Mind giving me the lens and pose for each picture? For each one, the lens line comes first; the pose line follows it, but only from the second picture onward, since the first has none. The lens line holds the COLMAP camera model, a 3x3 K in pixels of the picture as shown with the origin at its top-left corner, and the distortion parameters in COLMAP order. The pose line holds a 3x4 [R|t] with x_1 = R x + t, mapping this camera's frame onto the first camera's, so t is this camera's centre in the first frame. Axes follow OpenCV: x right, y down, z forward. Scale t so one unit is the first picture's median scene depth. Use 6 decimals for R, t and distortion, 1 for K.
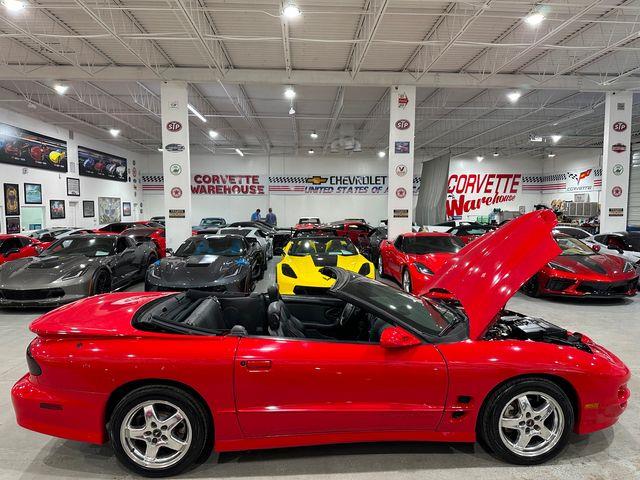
lens RADIAL K [[453.4, 0, 320.0], [0, 453.4, 240.0], [0, 0, 1]] dist [-0.035754, -0.001948]
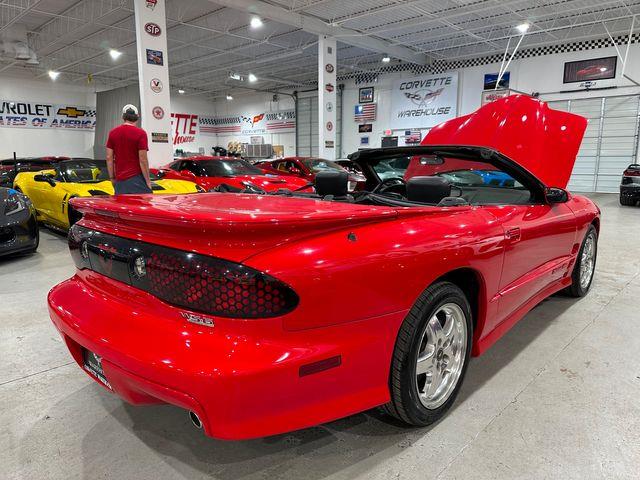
lens RADIAL K [[457.2, 0, 319.2], [0, 457.2, 237.8], [0, 0, 1]] dist [0.021258, -0.028503]
pose [[0.710062, -0.114886, 0.694703, -0.117919], [0.047544, 0.992171, 0.115485, 0.022343], [-0.702532, -0.048973, 0.709965, 0.082947]]
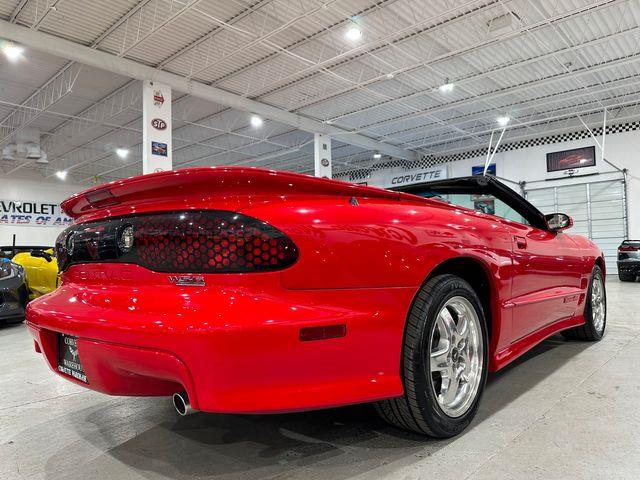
lens RADIAL K [[453.9, 0, 320.0], [0, 453.9, 240.0], [0, 0, 1]] dist [0.054337, -0.077303]
pose [[0.704826, 0.022607, 0.709019, -0.116253], [0.067060, 0.992893, -0.098323, 0.041594], [-0.706203, 0.116848, 0.698301, 0.086638]]
